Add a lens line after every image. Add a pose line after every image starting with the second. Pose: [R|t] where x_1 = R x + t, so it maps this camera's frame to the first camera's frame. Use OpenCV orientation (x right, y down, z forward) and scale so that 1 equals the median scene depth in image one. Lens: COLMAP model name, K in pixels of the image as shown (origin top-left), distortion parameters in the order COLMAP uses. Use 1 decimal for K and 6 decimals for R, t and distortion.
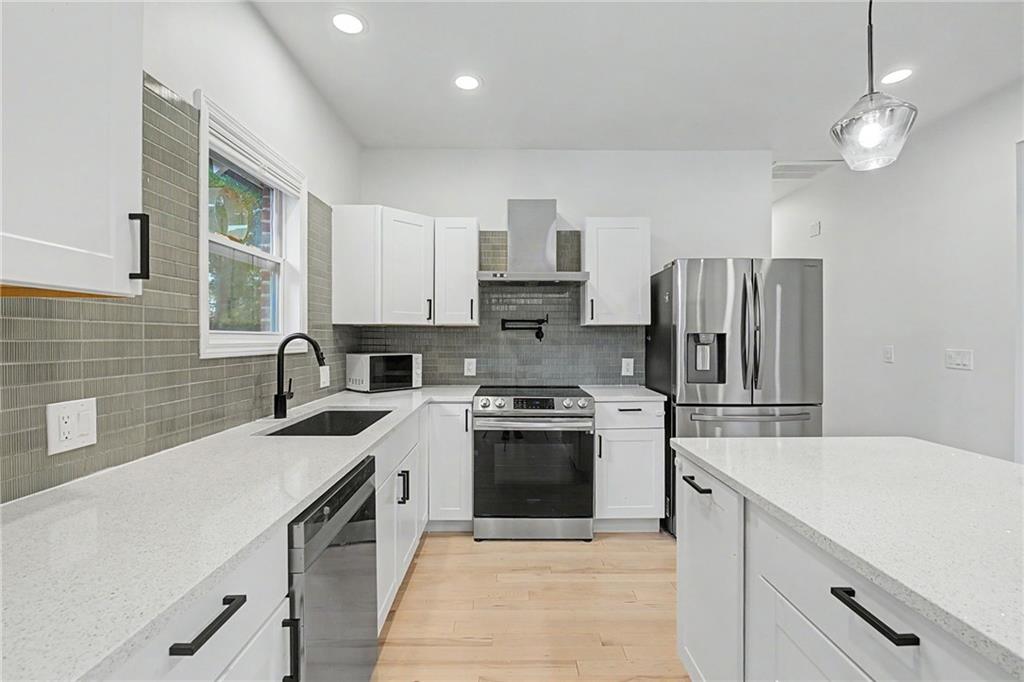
lens RADIAL K [[457.1, 0, 506.8], [0, 457.1, 341.6], [0, 0, 1]] dist [-0.011516, 0.000002]
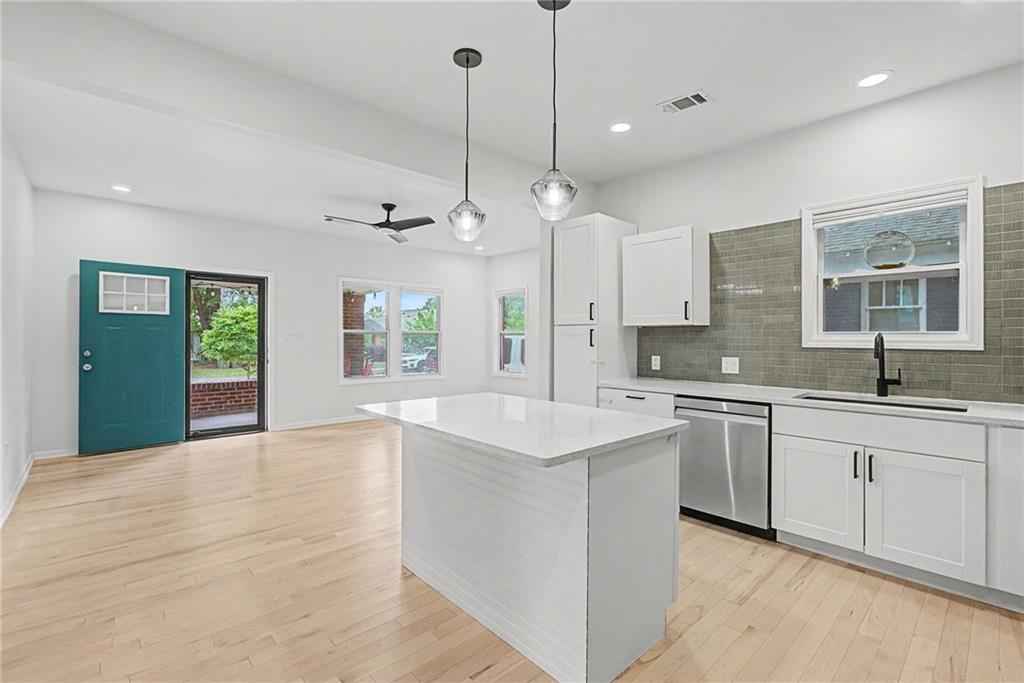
lens RADIAL K [[457.1, 0, 512.5], [0, 457.1, 337.2], [0, 0, 1]] dist [-0.011516, 0.000002]
pose [[-0.736858, 0.000234, -0.676047, 1.223187], [-0.004628, 0.999975, 0.005391, -0.006795], [0.676031, 0.007101, -0.736839, 1.281994]]
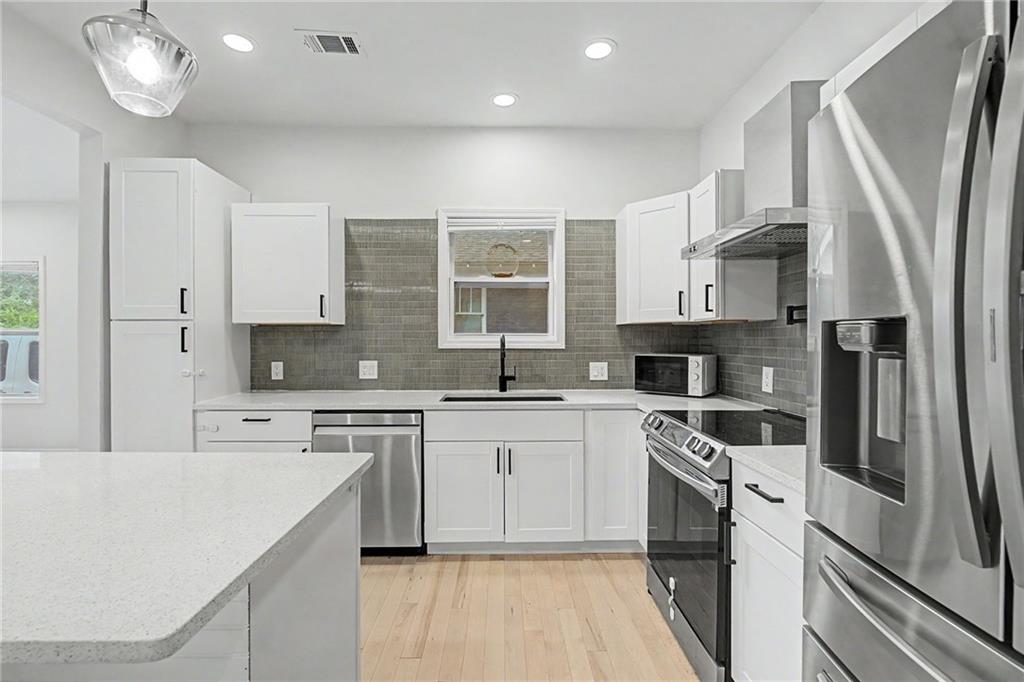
lens RADIAL K [[457.1, 0, 505.6], [0, 457.1, 341.8], [0, 0, 1]] dist [-0.011516, 0.000002]
pose [[0.007149, 0.009429, -0.999930, 1.006879], [-0.006465, 0.999935, 0.009383, -0.007418], [0.999954, 0.006398, 0.007209, 1.026074]]
